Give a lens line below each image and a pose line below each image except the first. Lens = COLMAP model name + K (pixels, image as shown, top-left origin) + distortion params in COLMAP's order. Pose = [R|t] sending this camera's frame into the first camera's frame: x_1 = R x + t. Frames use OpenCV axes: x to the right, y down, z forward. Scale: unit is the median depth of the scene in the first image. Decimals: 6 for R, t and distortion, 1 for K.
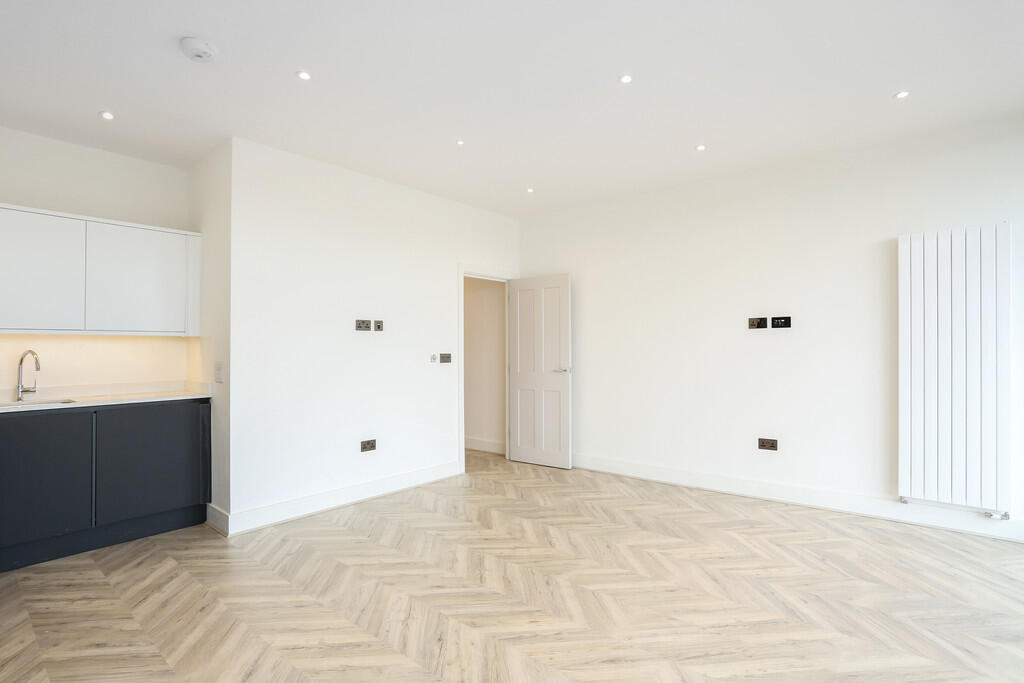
lens RADIAL K [[507.5, 0, 509.2], [0, 507.5, 347.6], [0, 0, 1]] dist [-0.027528, 0.000749]
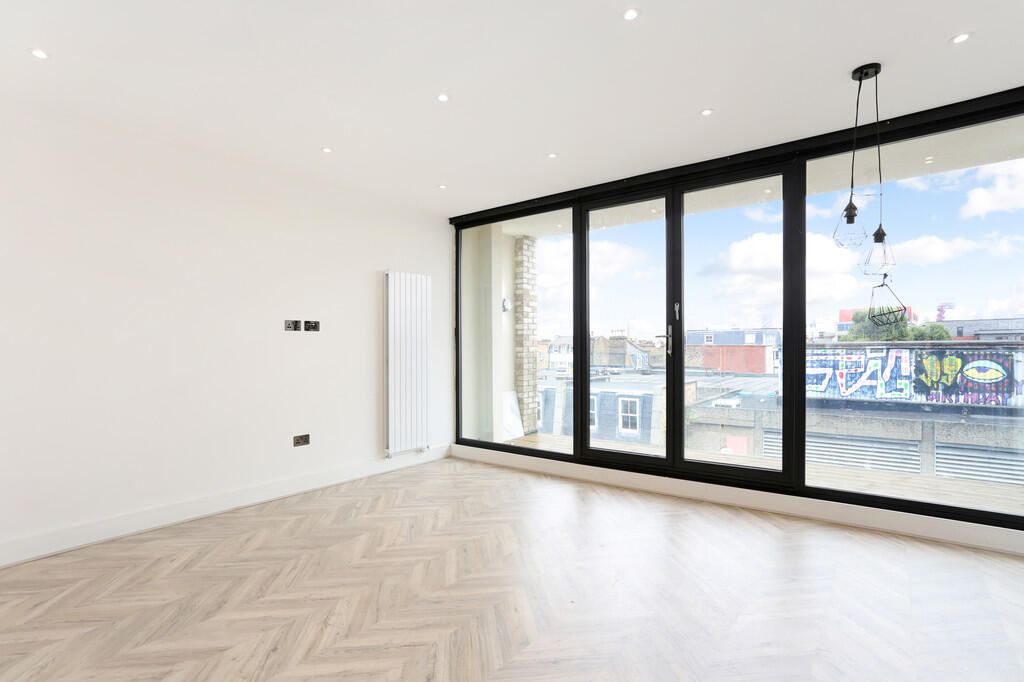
lens RADIAL K [[508.5, 0, 511.7], [0, 508.5, 351.7], [0, 0, 1]] dist [-0.001673, 0.020509]
pose [[-0.030564, -0.005268, 0.999519, -0.642879], [0.000366, 0.999986, 0.005282, 0.000095], [-0.999533, 0.000528, -0.030561, 0.662740]]
